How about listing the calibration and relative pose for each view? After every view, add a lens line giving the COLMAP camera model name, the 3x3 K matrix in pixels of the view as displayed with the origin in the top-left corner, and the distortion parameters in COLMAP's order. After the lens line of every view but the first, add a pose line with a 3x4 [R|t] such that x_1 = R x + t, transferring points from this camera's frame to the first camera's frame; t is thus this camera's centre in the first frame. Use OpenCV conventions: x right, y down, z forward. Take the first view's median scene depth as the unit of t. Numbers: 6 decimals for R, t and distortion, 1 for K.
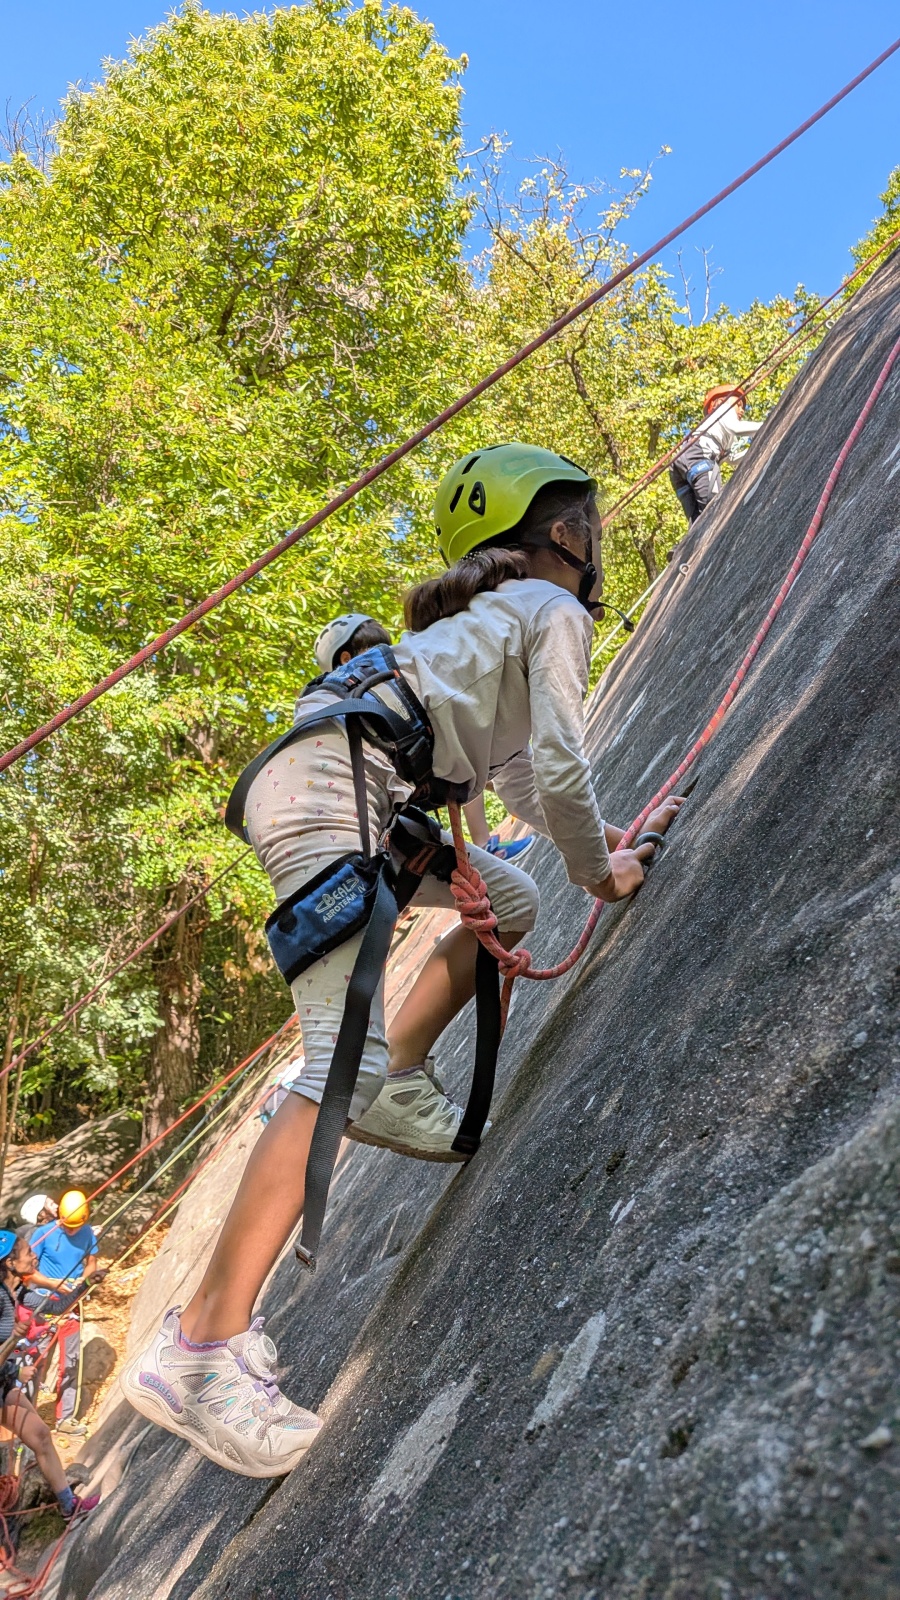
lens RADIAL K [[1103.8, 0, 450.0], [0, 1103.8, 800.0], [0, 0, 1]] dist [0.007452, -0.044625]
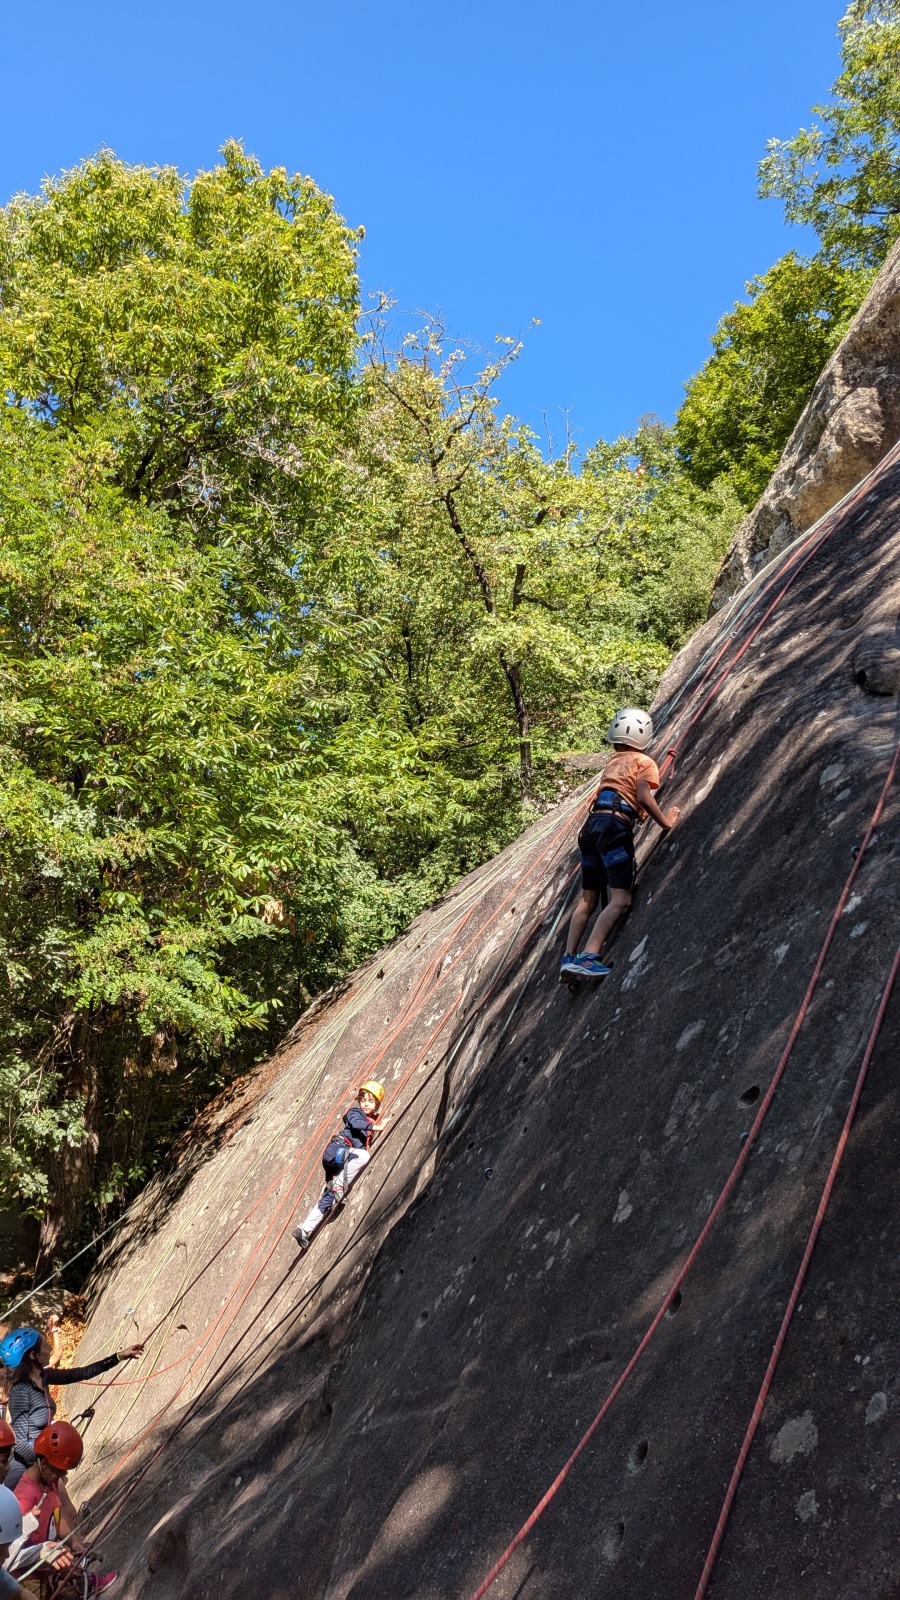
lens RADIAL K [[1103.8, 0, 450.0], [0, 1103.8, 800.0], [0, 0, 1]] dist [0.007452, -0.044625]
pose [[0.986311, 0.016782, 0.164041, -0.084618], [-0.010687, 0.999222, -0.037971, -0.071604], [-0.164551, 0.035698, 0.985722, -0.106936]]
